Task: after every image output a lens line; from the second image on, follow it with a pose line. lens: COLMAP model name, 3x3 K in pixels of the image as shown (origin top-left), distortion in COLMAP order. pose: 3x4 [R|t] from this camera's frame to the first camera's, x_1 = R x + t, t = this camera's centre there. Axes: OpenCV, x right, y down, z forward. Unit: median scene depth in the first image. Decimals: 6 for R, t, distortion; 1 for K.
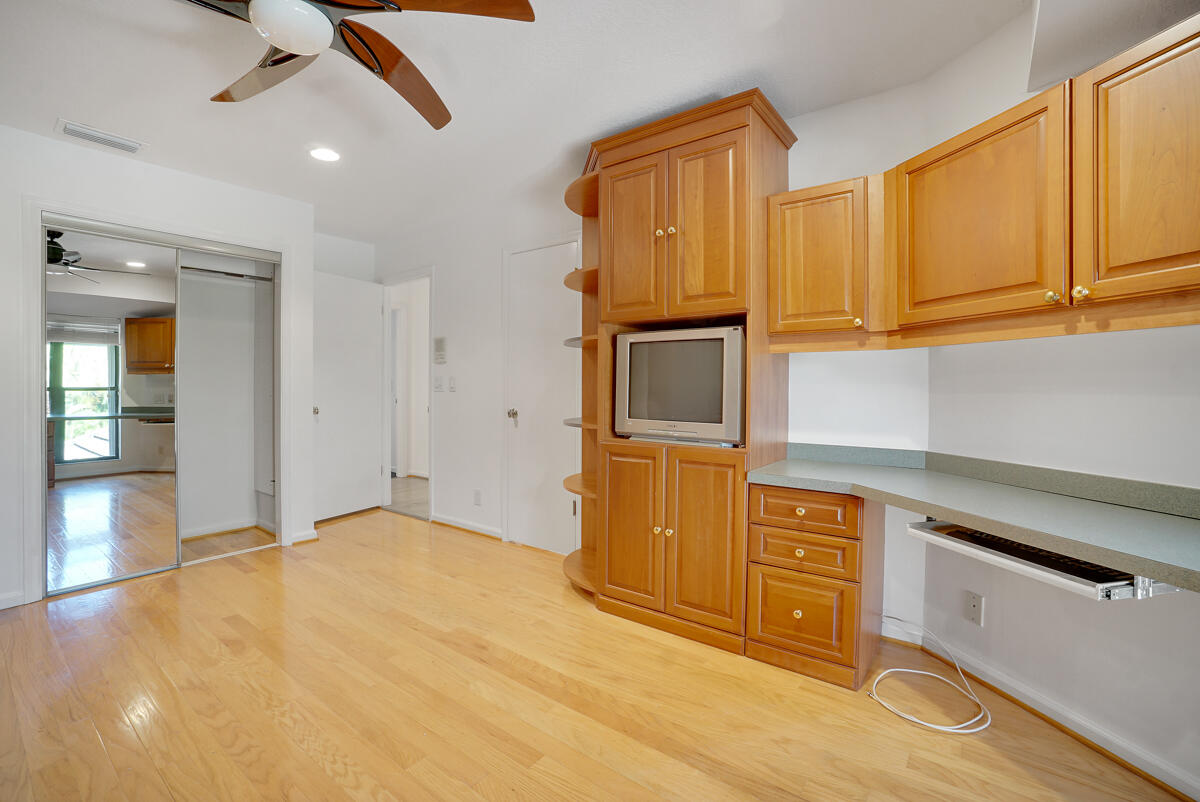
lens RADIAL K [[529.1, 0, 576.4], [0, 529.1, 385.7], [0, 0, 1]] dist [-0.030325, 0.000163]
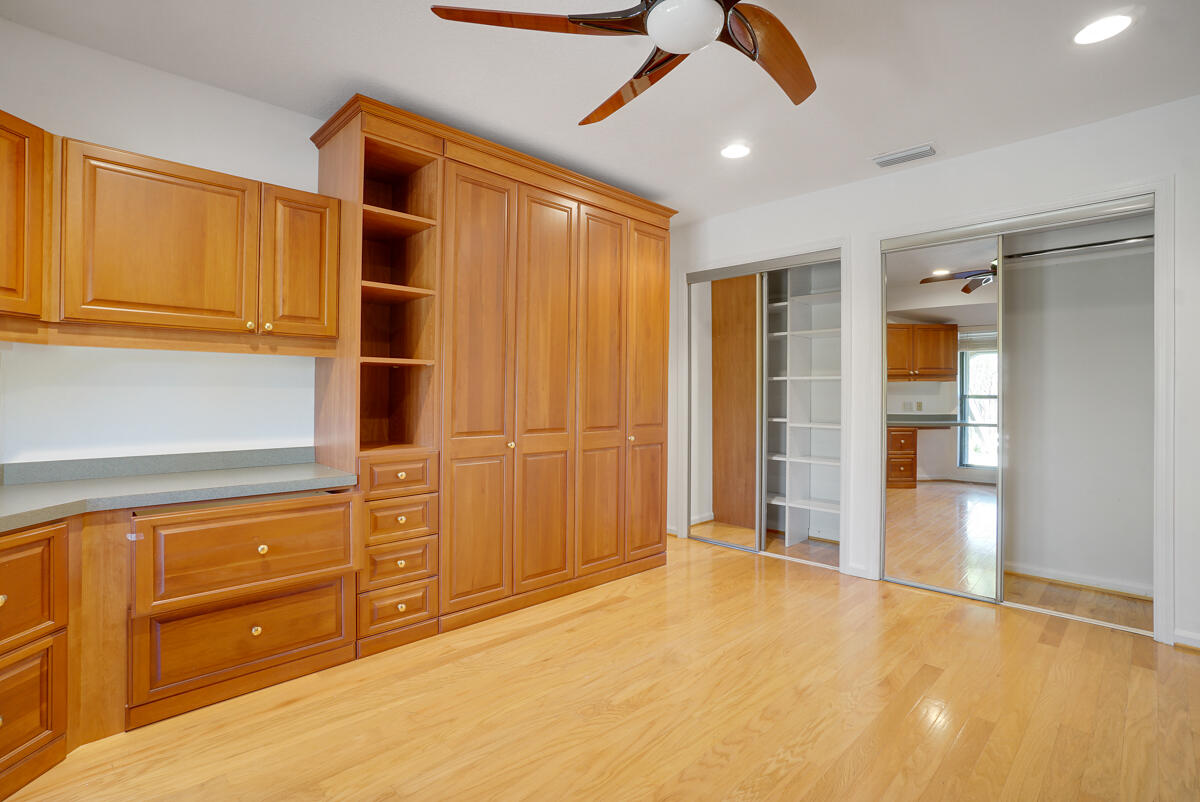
lens RADIAL K [[561.4, 0, 602.8], [0, 561.4, 389.8], [0, 0, 1]] dist [-0.003753, -0.000088]
pose [[-0.113533, -0.005187, -0.993521, 0.296588], [-0.003671, 0.999982, -0.004801, 0.001361], [0.993527, 0.003102, -0.113550, 0.557936]]
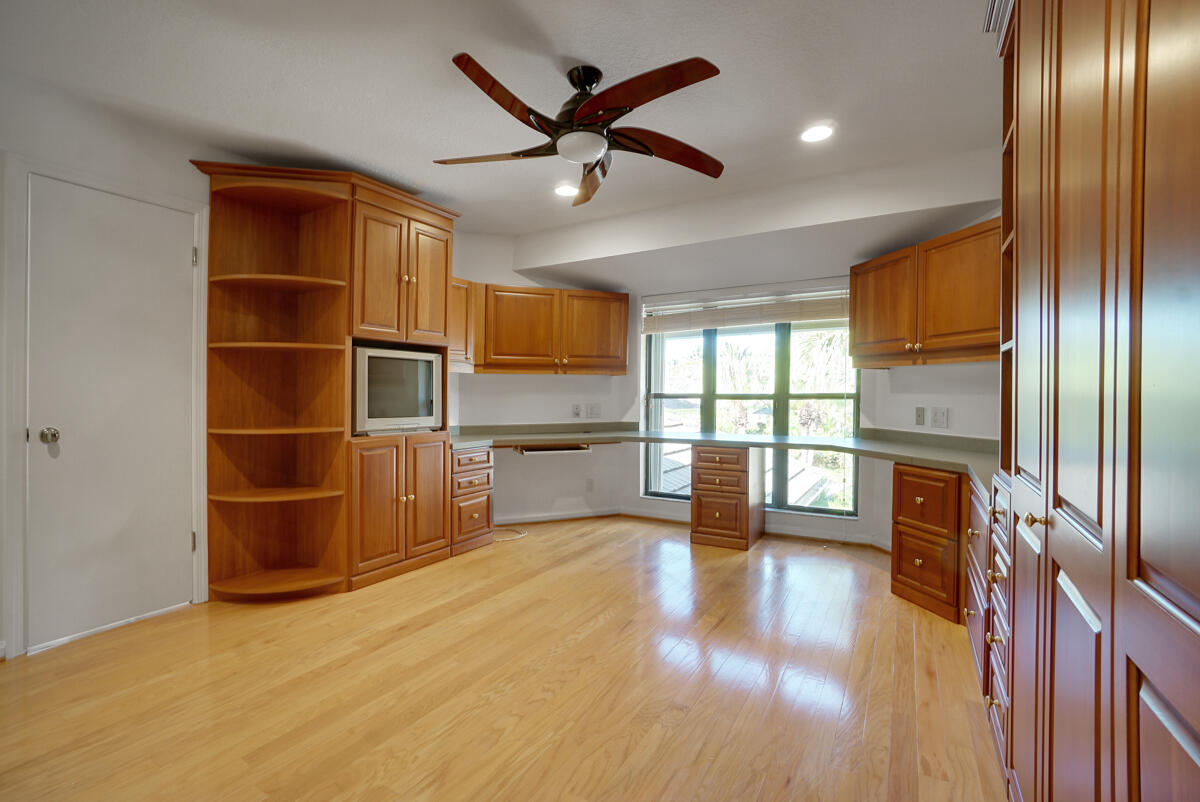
lens RADIAL K [[529.1, 0, 597.2], [0, 529.1, 399.6], [0, 0, 1]] dist [-0.030325, 0.000163]
pose [[-0.132043, -0.011960, 0.991172, -1.174266], [-0.000890, 0.999928, 0.011947, 0.003585], [-0.991244, 0.000696, -0.132045, 0.655698]]
